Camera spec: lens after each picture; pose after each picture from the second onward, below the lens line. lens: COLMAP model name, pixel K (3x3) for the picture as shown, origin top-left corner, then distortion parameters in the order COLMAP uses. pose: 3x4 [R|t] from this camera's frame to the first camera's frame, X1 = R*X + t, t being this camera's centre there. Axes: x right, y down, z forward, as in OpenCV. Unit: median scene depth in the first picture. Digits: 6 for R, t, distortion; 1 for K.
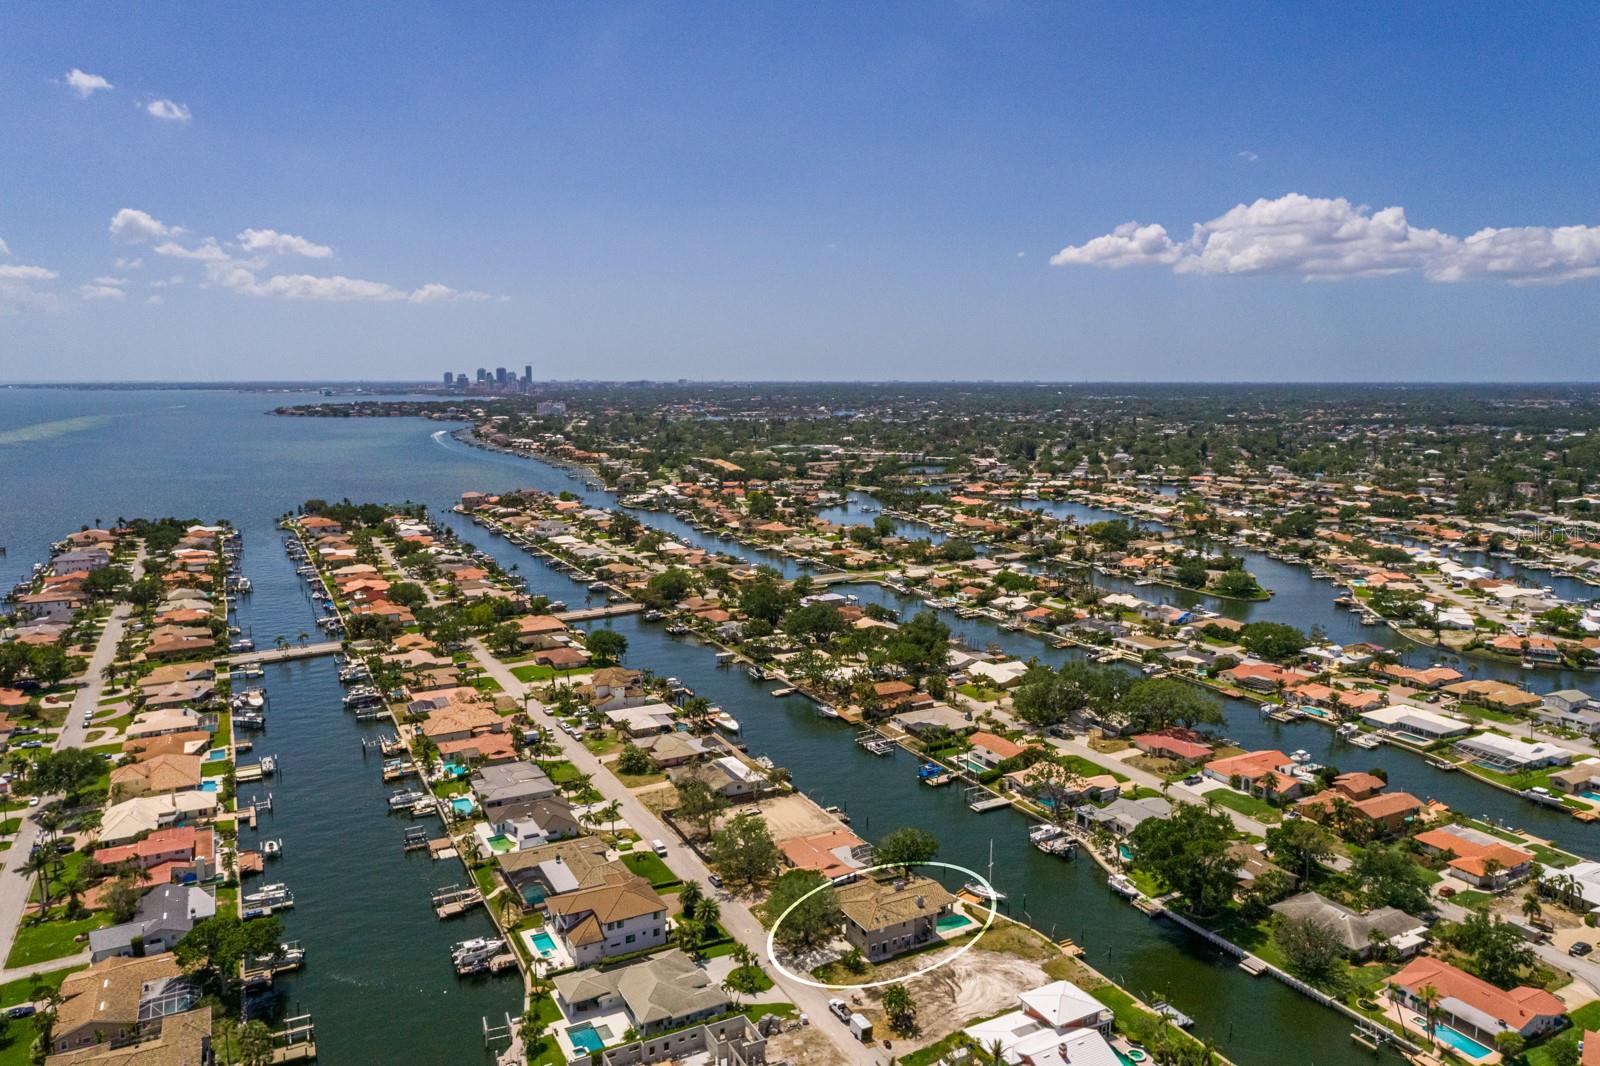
lens RADIAL K [[1087.0, 0, 807.8], [0, 1087.0, 565.9], [0, 0, 1]] dist [-0.000597, 0.007056]
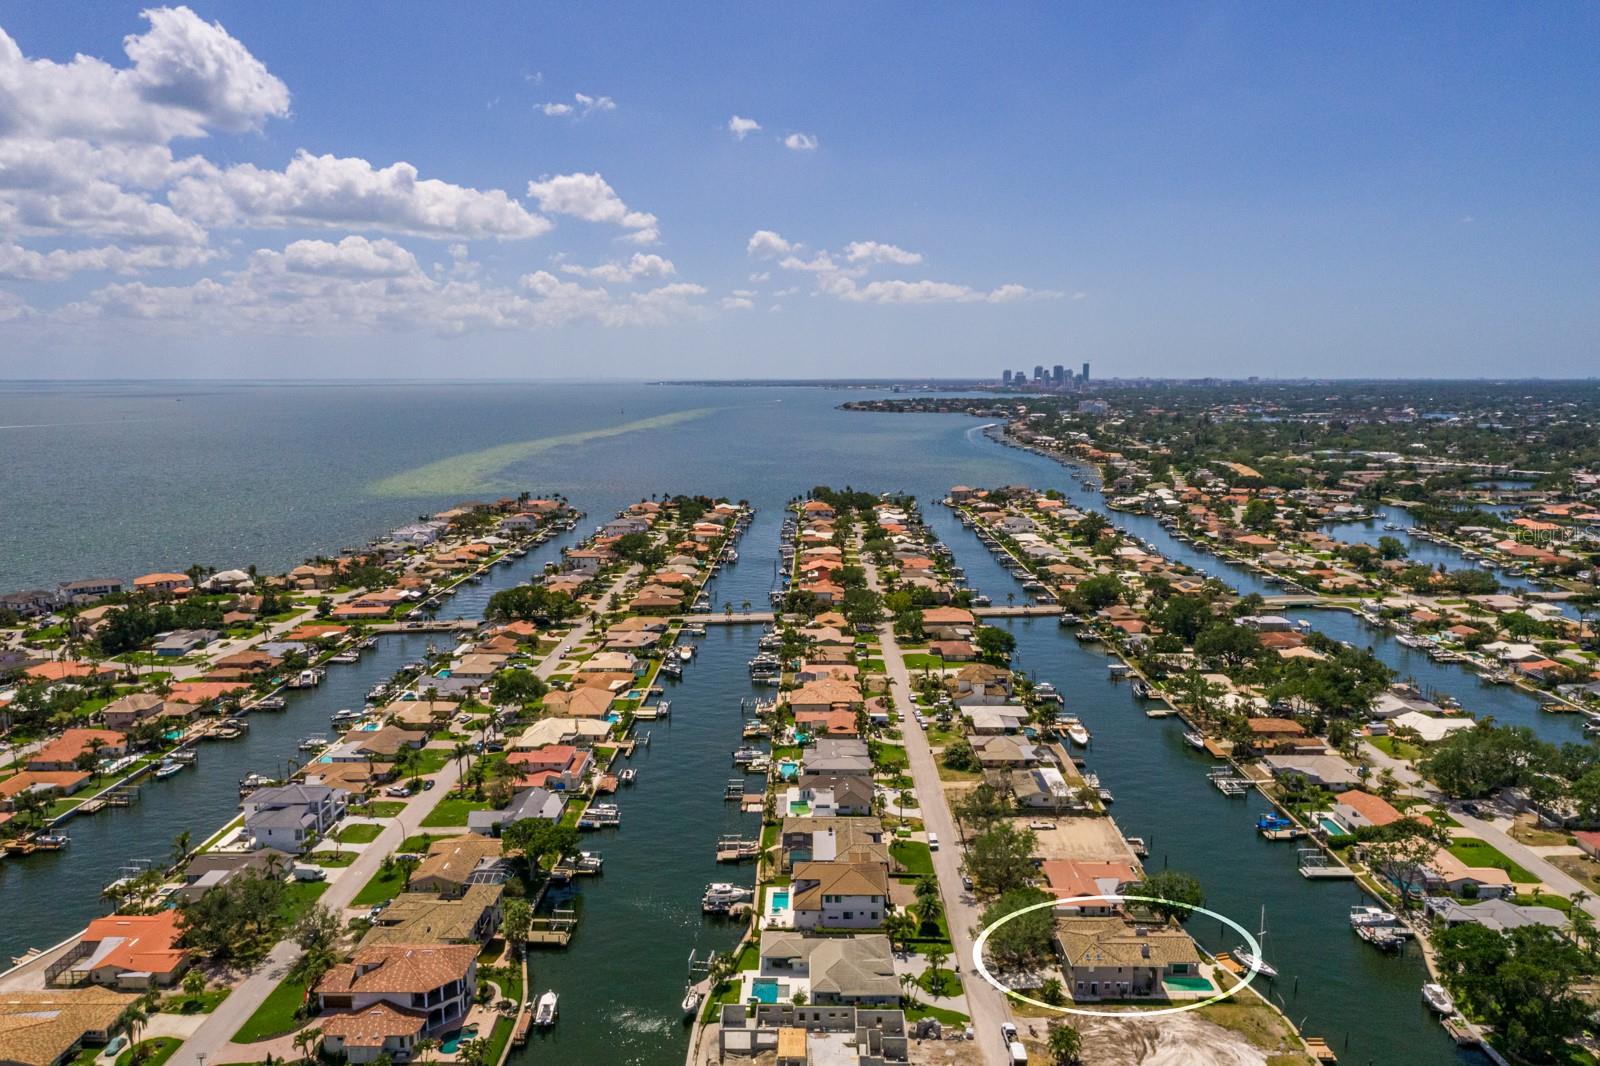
lens RADIAL K [[1098.6, 0, 801.9], [0, 1098.6, 561.9], [0, 0, 1]] dist [-0.002841, 0.012136]
pose [[0.875328, 0.079184, -0.477003, 0.169487], [-0.080640, 0.996590, 0.017458, -0.005719], [0.476759, 0.023184, 0.878728, 0.028892]]
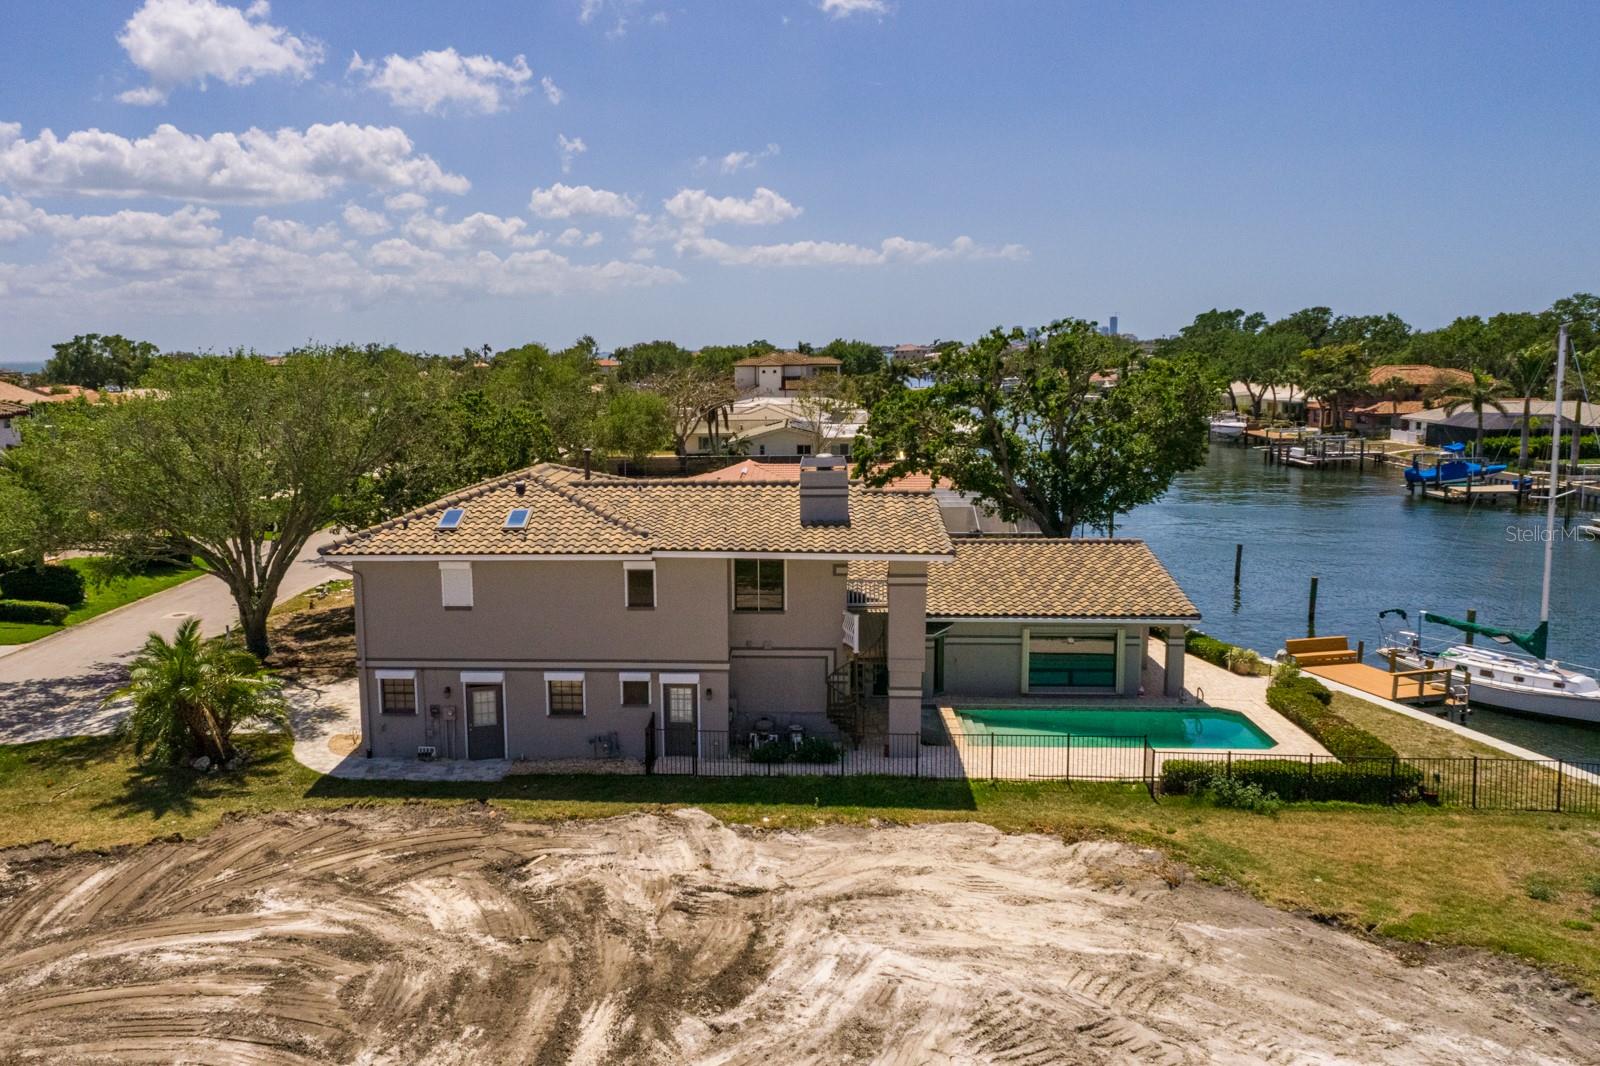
lens RADIAL K [[1262.2, 0, 694.2], [0, 1262.2, 528.9], [0, 0, 1]] dist [-0.002880, 0.012012]
pose [[0.838785, 0.063564, -0.540739, 0.114934], [-0.079182, 0.996844, -0.005646, 0.202982], [0.538674, 0.047553, 0.841171, 0.545413]]
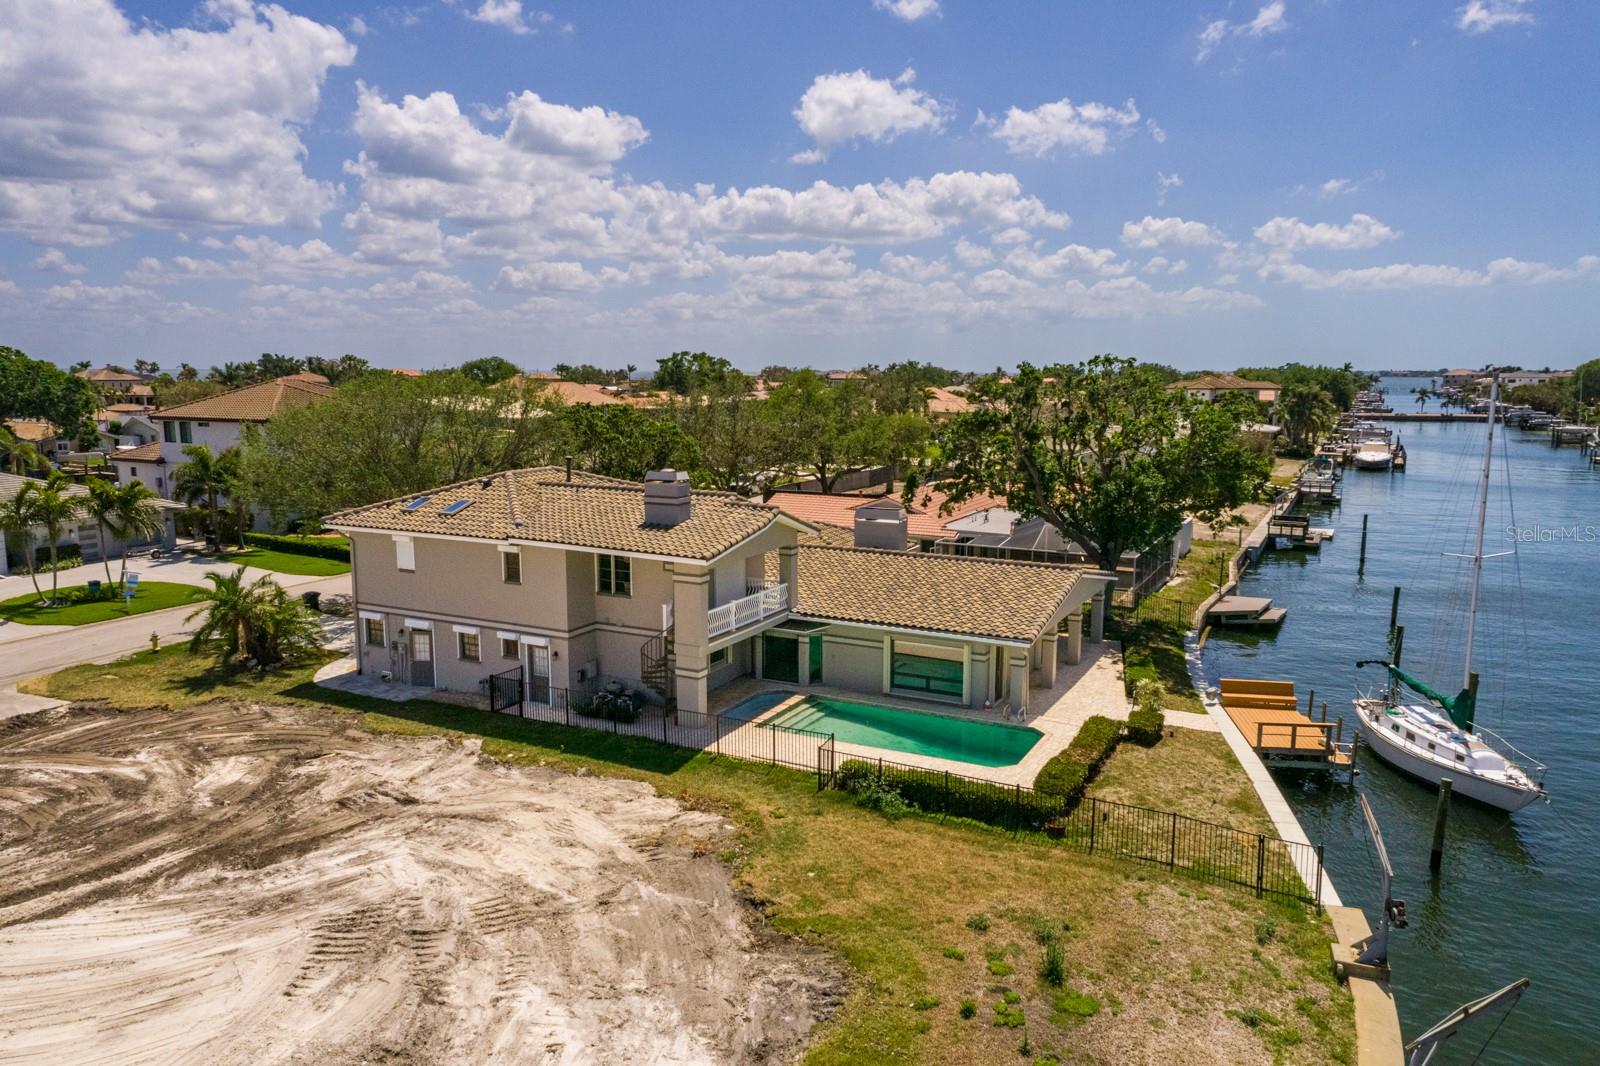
lens RADIAL K [[1111.1, 0, 801.0], [0, 1111.1, 515.7], [0, 0, 1]] dist [-0.000785, 0.011047]
pose [[0.564638, 0.107630, -0.818290, 0.167044], [-0.144002, 0.989100, 0.030732, 0.194427], [0.812679, 0.100483, 0.573983, 0.587392]]
